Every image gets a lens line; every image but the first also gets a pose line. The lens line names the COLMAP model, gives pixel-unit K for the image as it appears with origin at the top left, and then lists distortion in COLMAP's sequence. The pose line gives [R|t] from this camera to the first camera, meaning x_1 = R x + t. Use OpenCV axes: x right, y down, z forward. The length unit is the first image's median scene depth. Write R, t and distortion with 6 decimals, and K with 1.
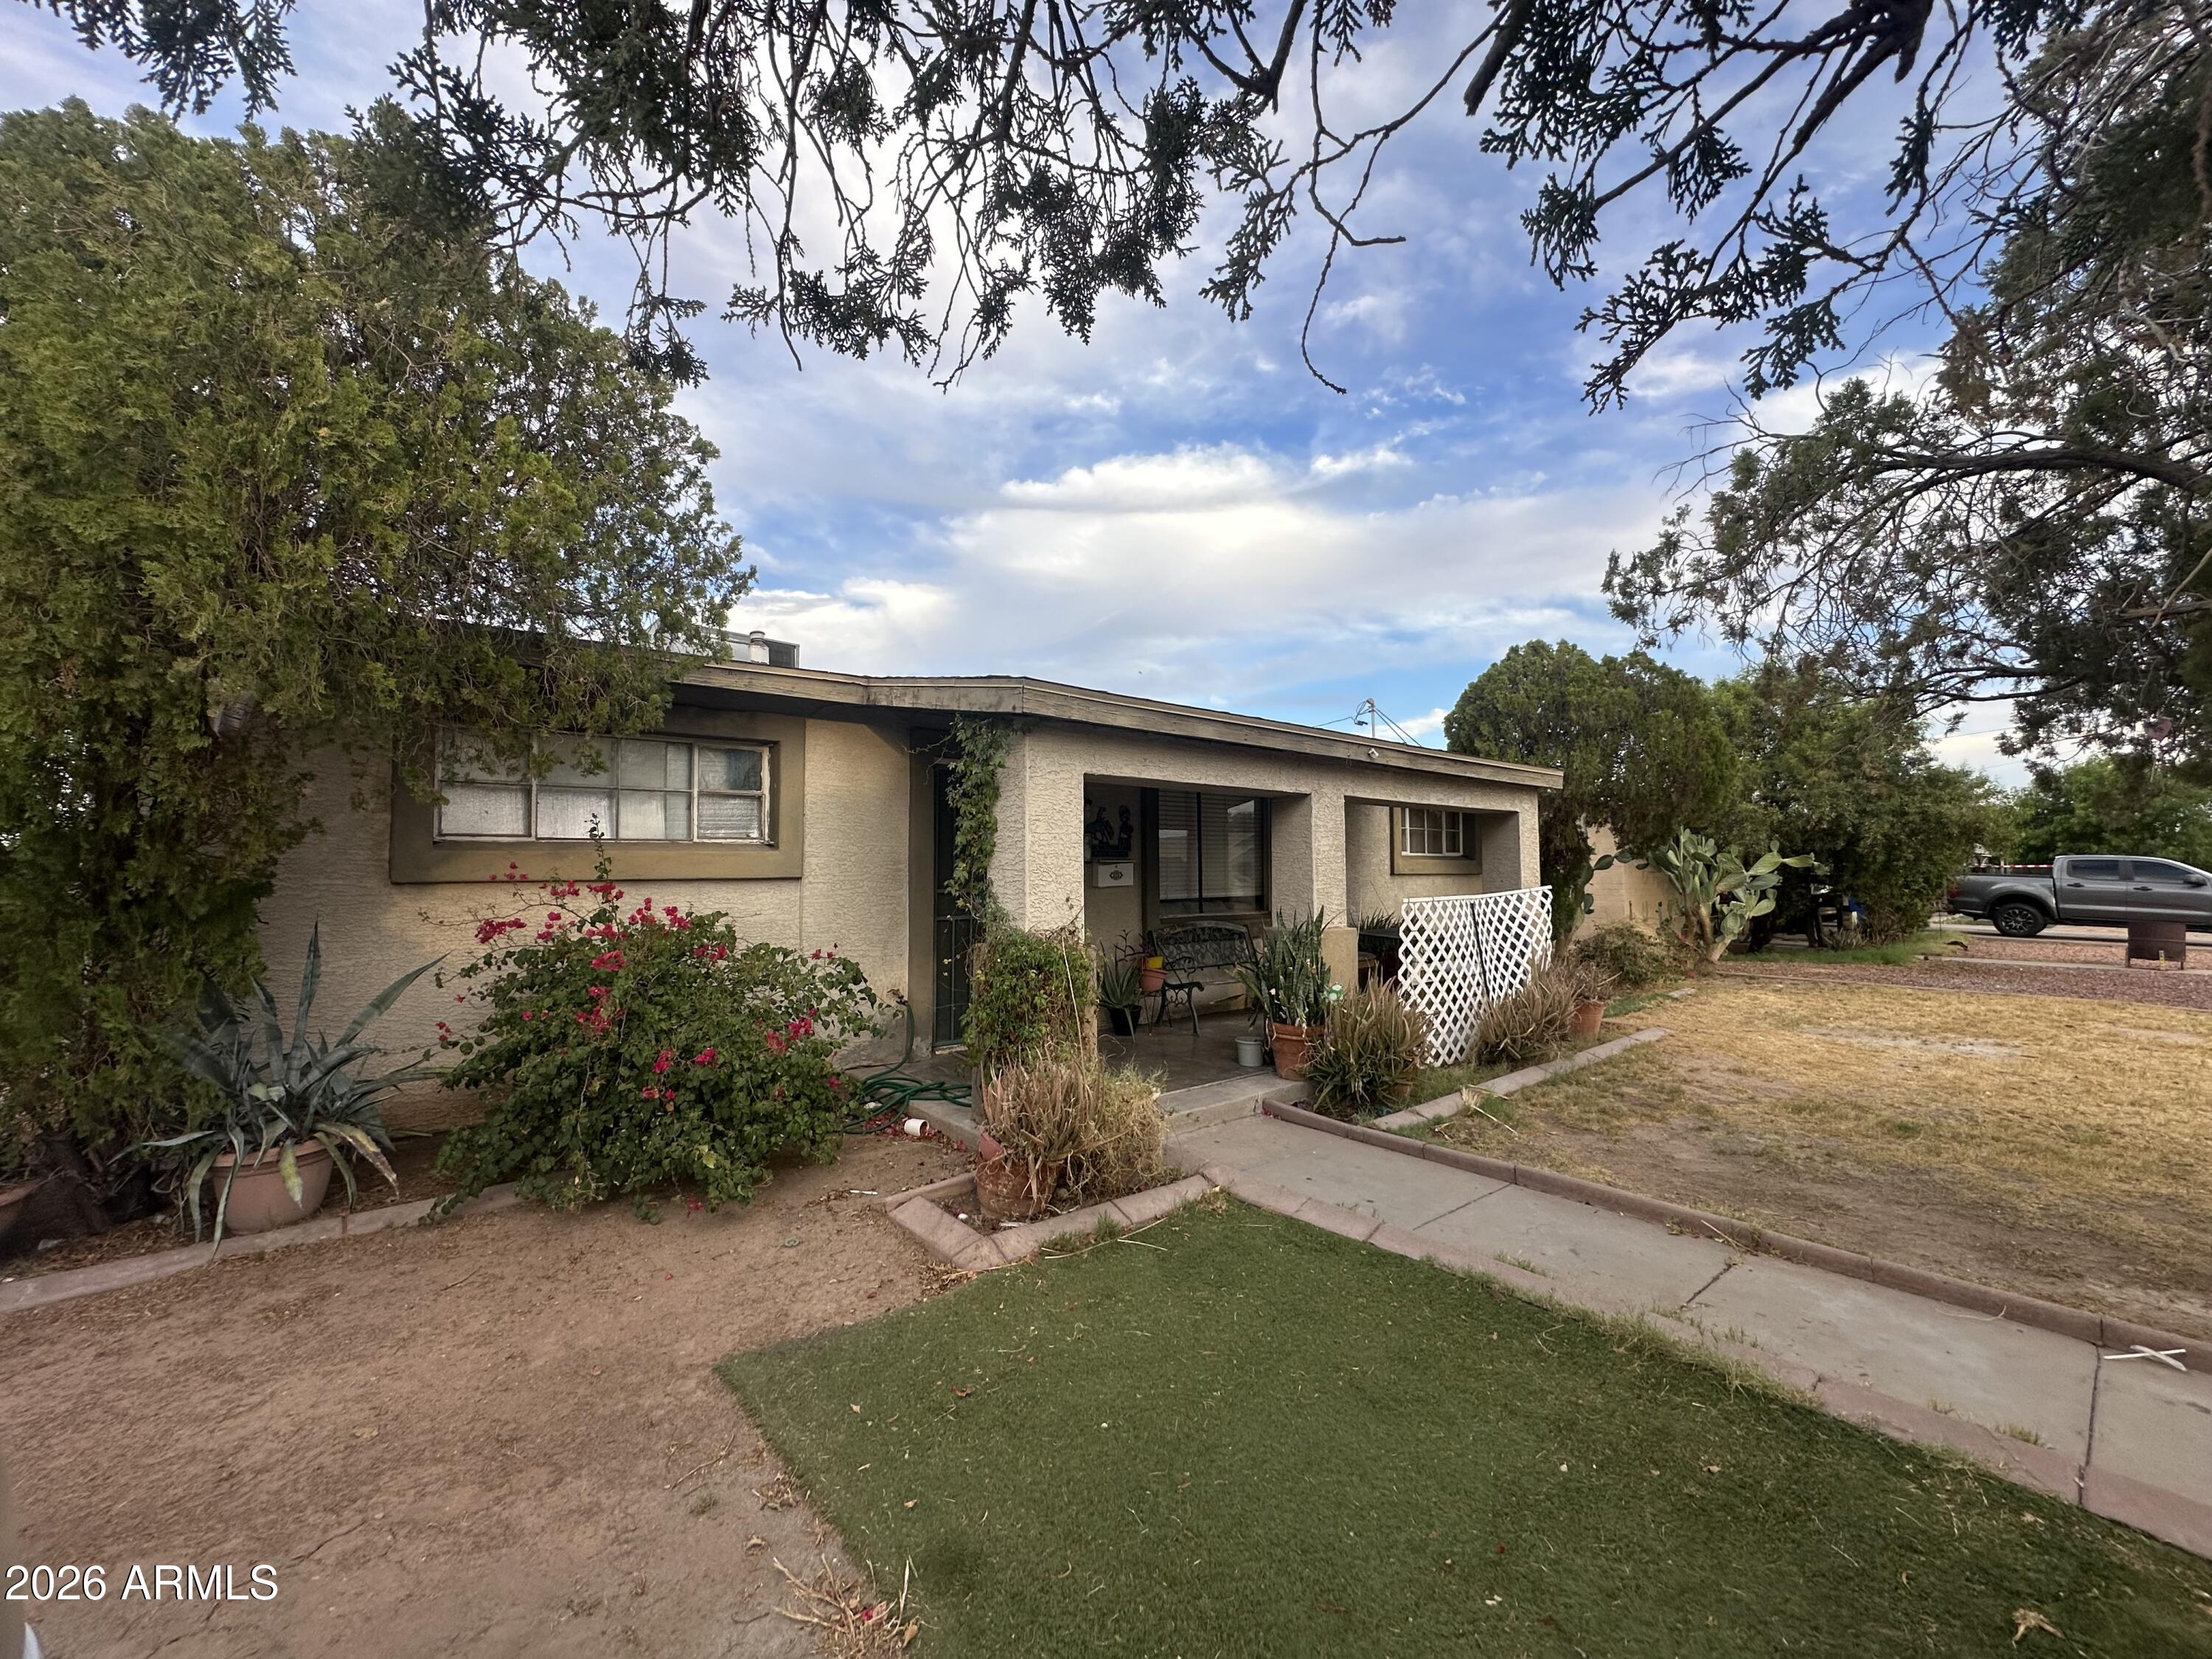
lens RADIAL K [[871.0, 0, 1106.0], [0, 871.0, 829.5], [0, 0, 1]] dist [-0.001589, -0.000168]
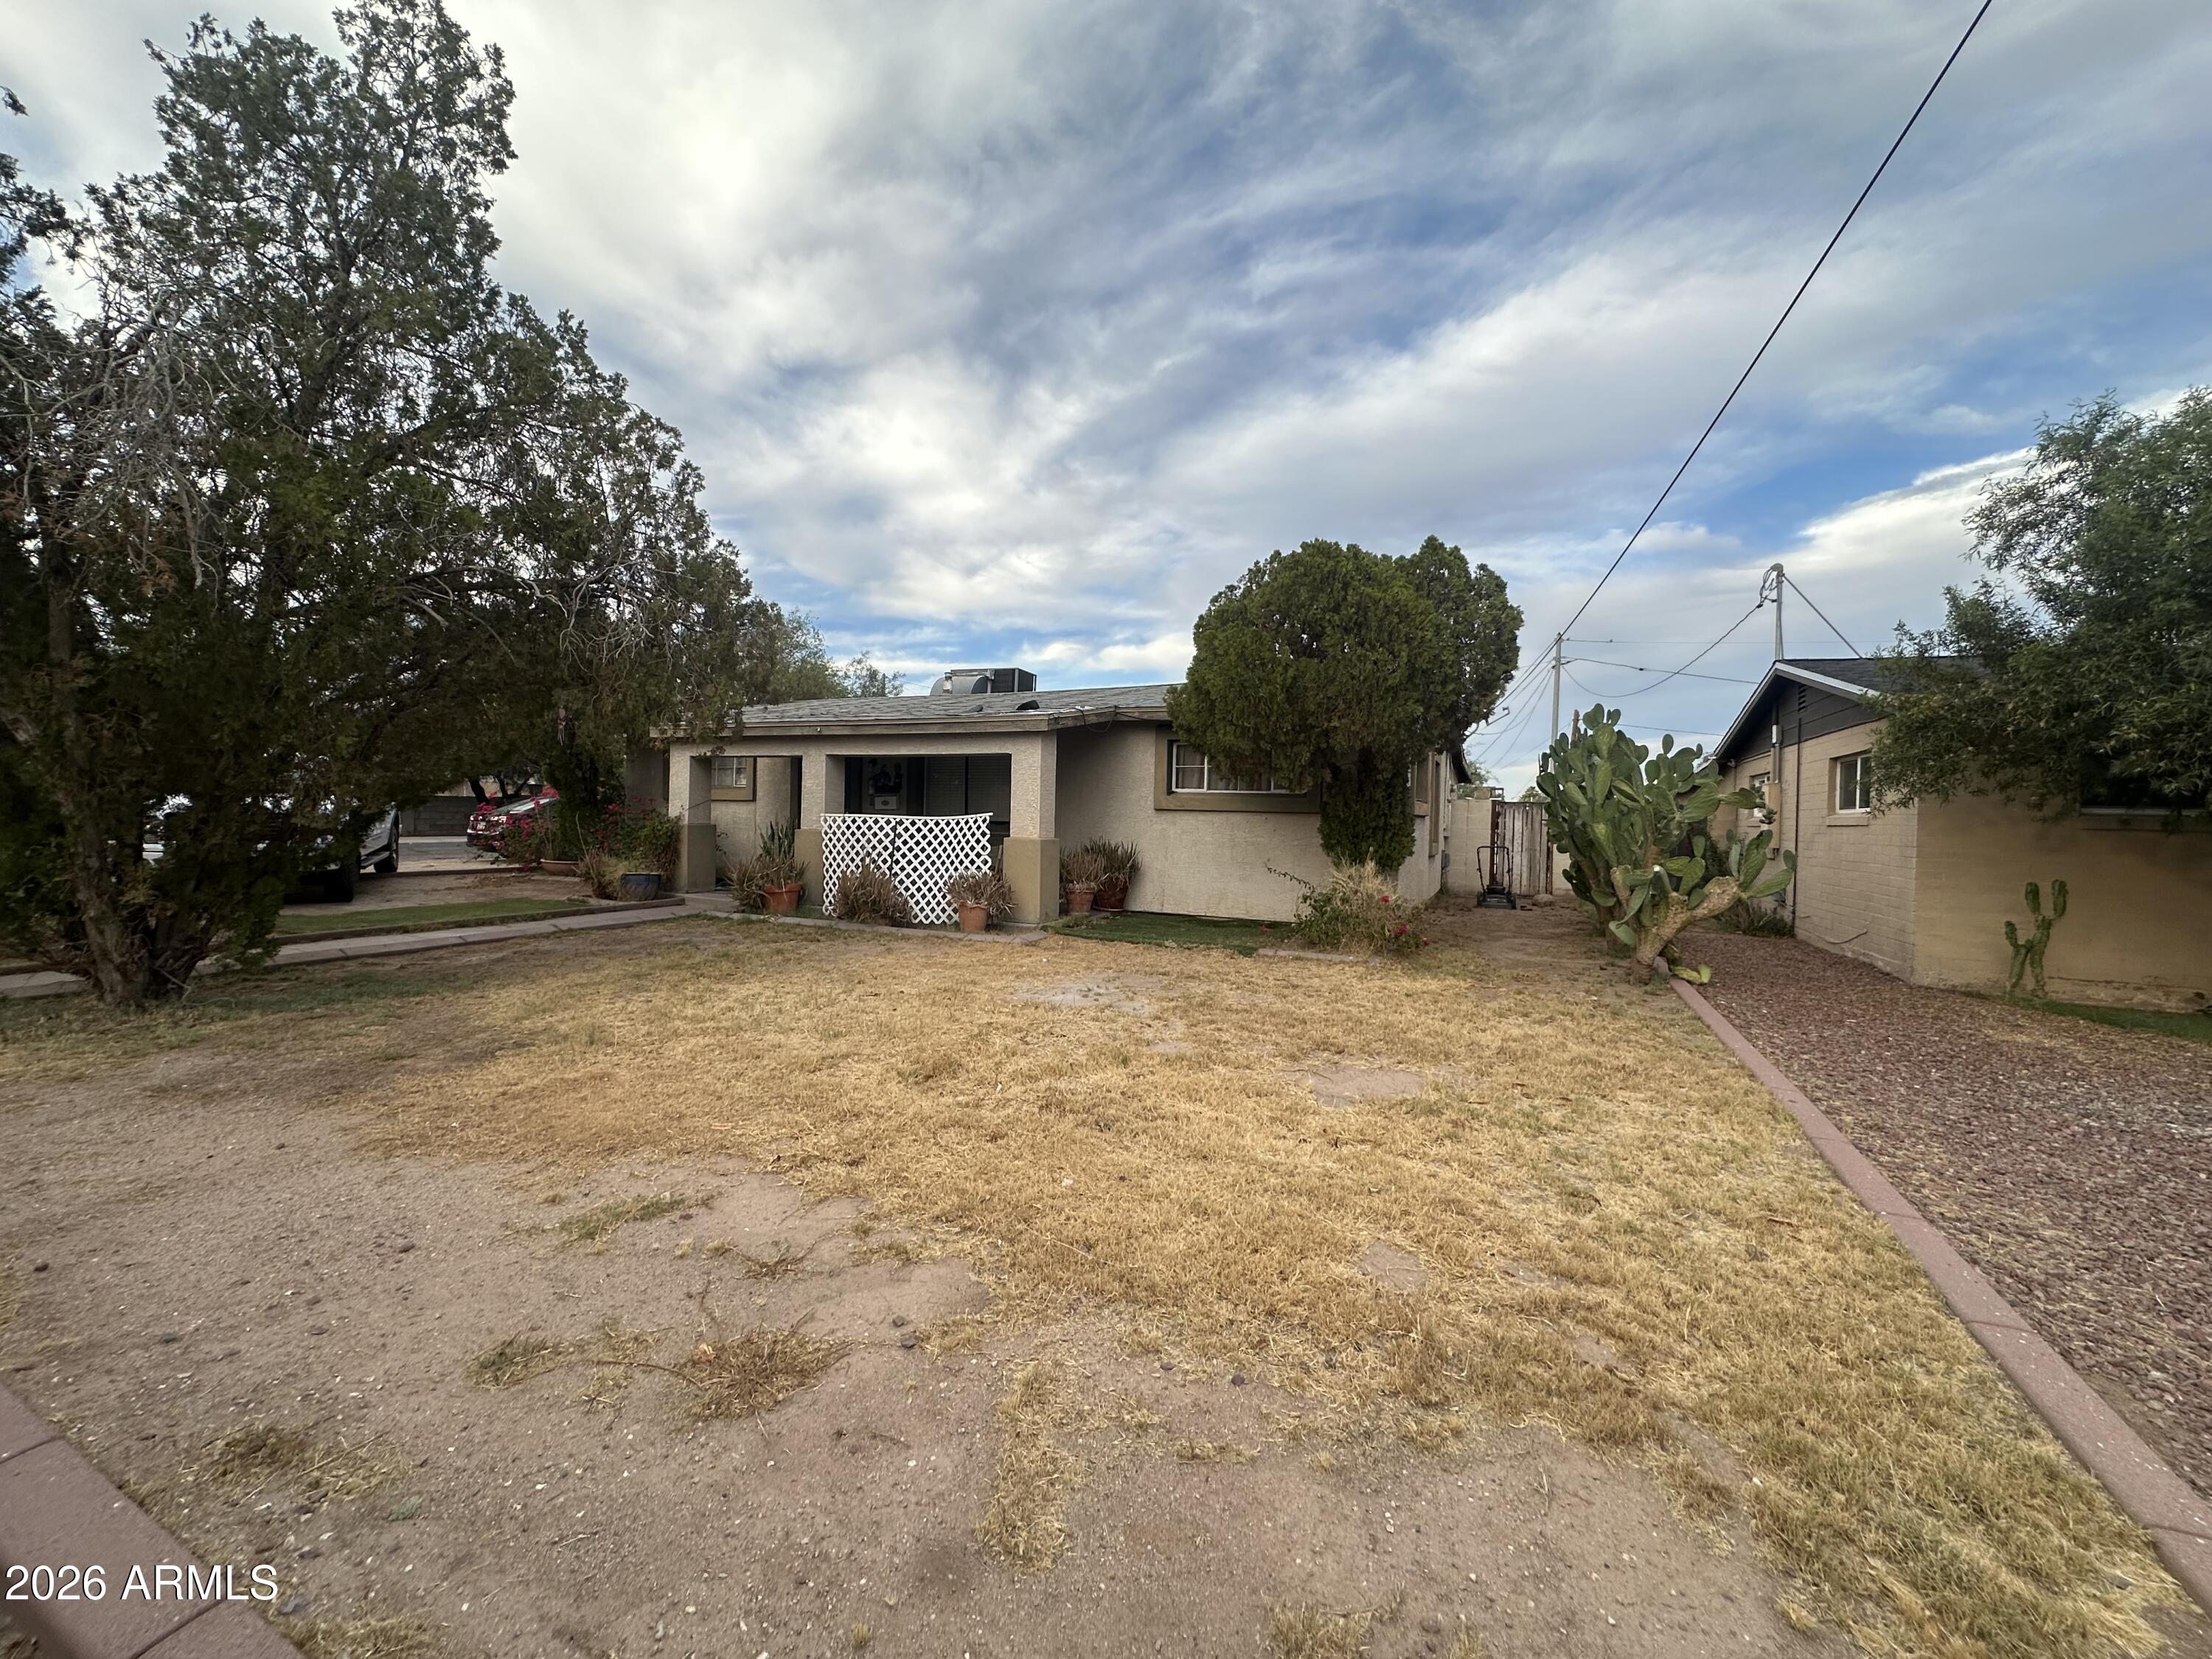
lens RADIAL K [[871.0, 0, 1106.0], [0, 871.0, 829.5], [0, 0, 1]] dist [-0.001589, -0.000168]
pose [[0.438369, 0.030487, -0.898278, 2.591741], [0.018666, 0.998900, 0.043011, 0.056220], [0.898601, -0.035622, 0.437318, 0.905641]]
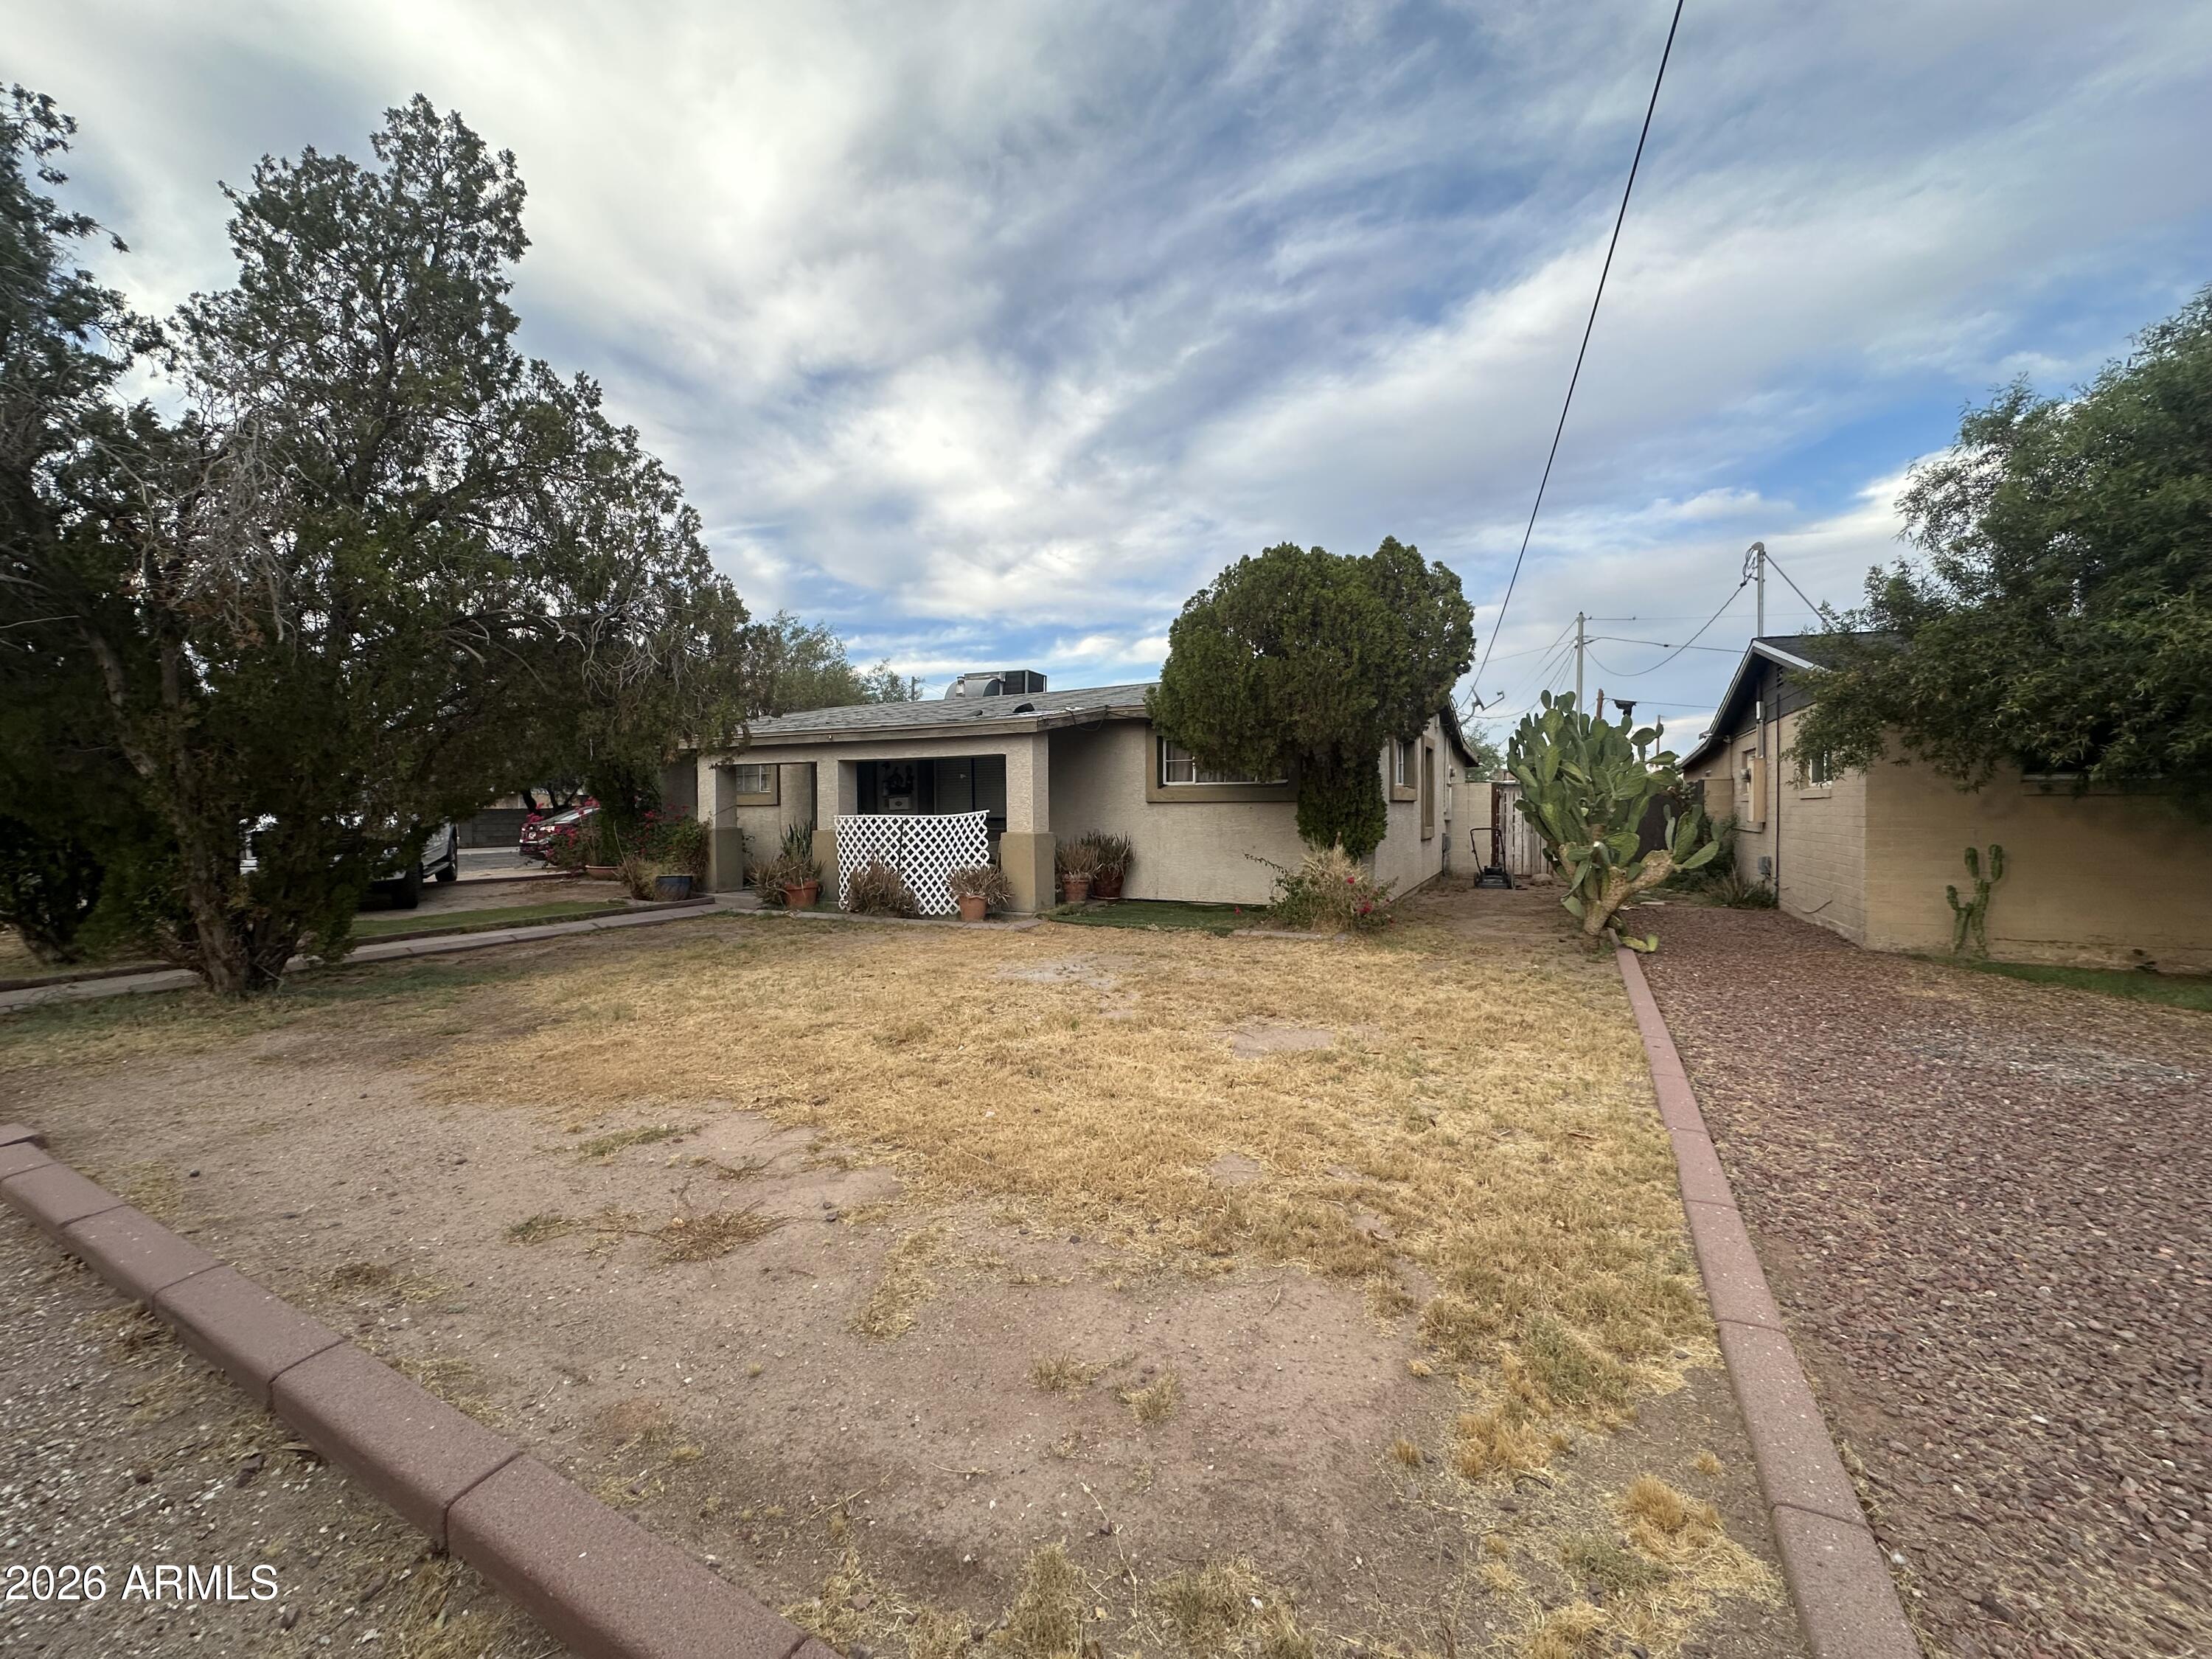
lens RADIAL K [[870.7, 0, 1107.2], [0, 870.7, 832.4], [0, 0, 1]] dist [-0.001731, -0.000411]
pose [[0.400471, 0.028078, -0.915879, 2.755054], [0.048837, 0.997456, 0.051933, 0.057024], [0.915007, -0.065527, 0.398080, 0.953908]]
